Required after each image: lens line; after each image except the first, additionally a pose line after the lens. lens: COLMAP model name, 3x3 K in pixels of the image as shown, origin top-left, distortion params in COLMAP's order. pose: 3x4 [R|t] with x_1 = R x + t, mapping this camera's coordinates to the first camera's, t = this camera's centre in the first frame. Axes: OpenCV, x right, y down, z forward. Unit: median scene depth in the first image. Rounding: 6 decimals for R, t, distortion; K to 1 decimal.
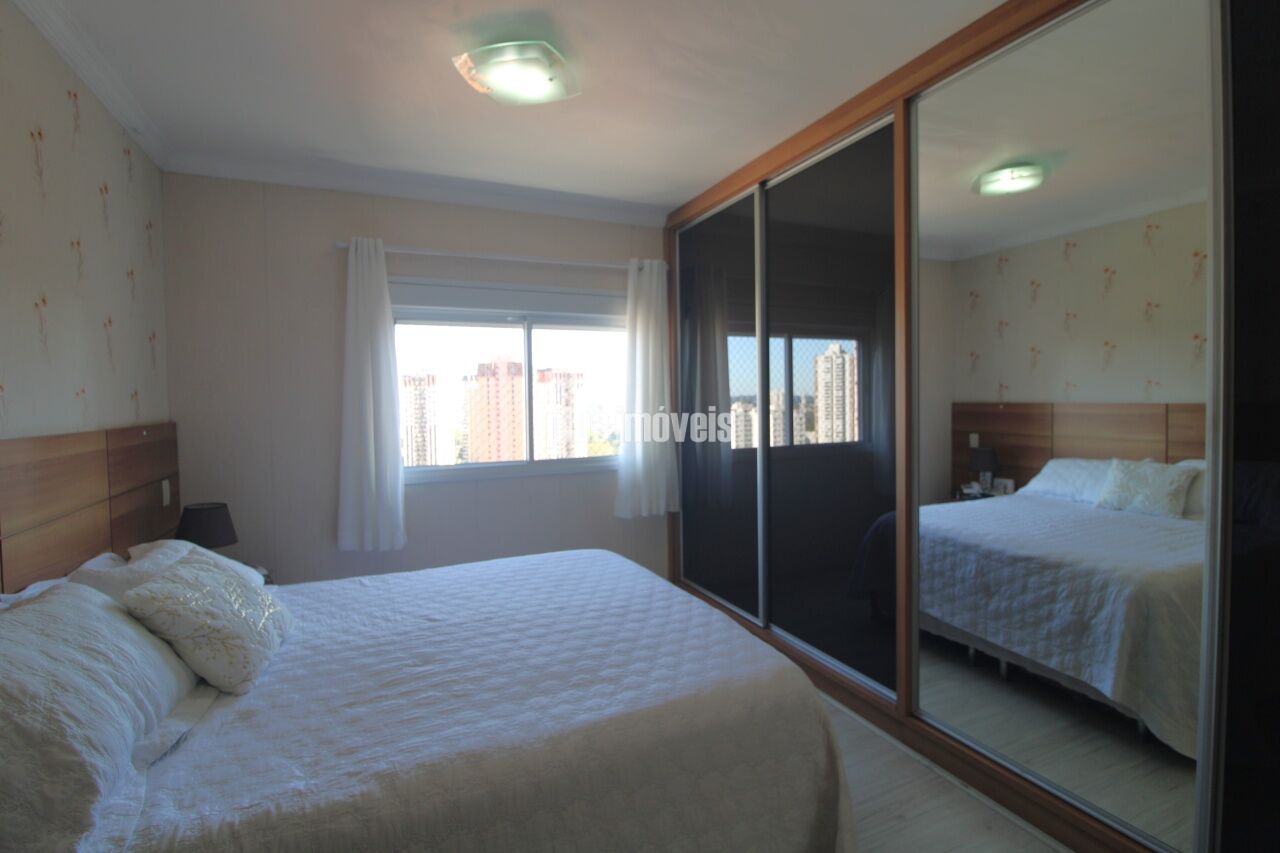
lens RADIAL K [[594.9, 0, 646.8], [0, 594.9, 413.6], [0, 0, 1]] dist [-0.003586, -0.004273]
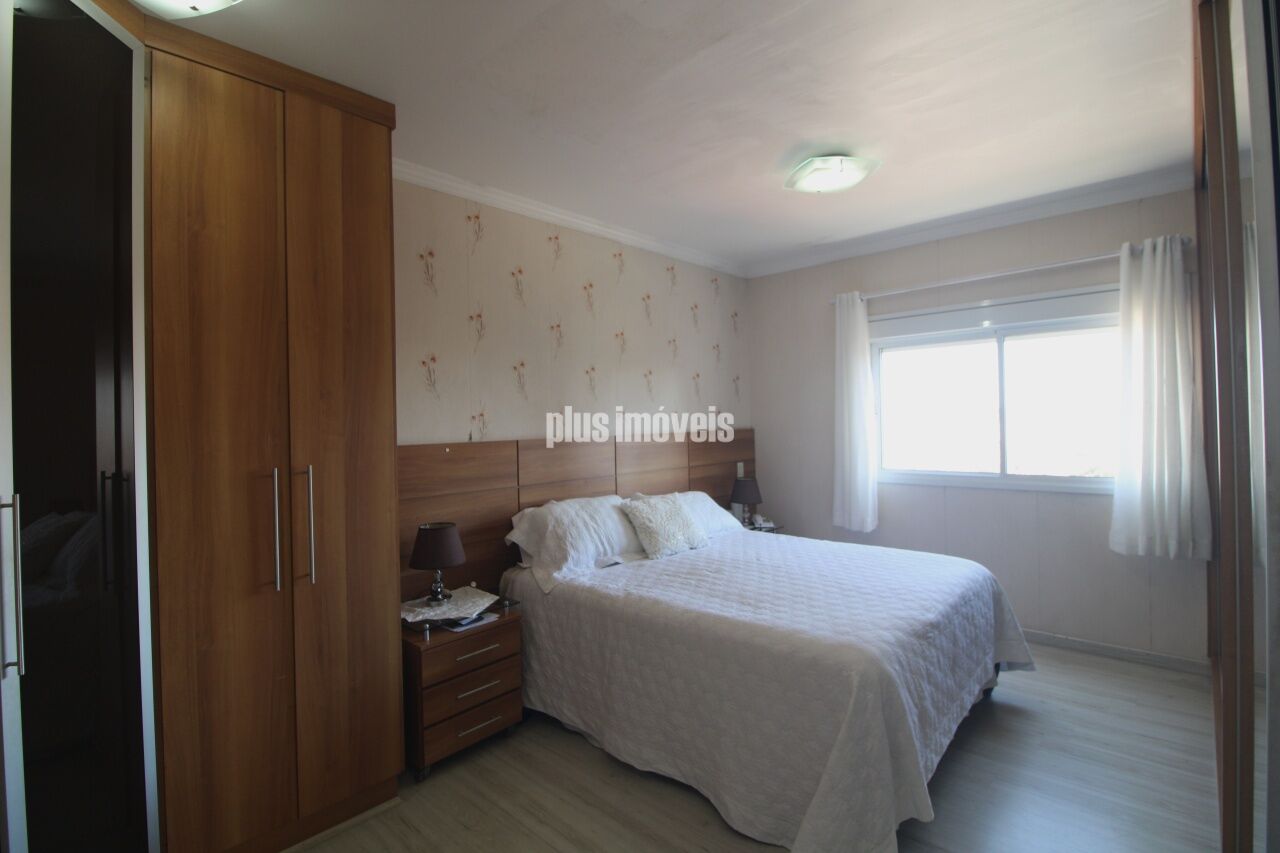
lens RADIAL K [[594.9, 0, 646.0], [0, 594.9, 423.0], [0, 0, 1]] dist [-0.003586, -0.004273]
pose [[0.388402, 0.011600, -0.921417, 1.099870], [-0.005283, 0.999932, 0.010361, -0.030250], [0.921475, 0.000843, 0.388437, 0.138551]]
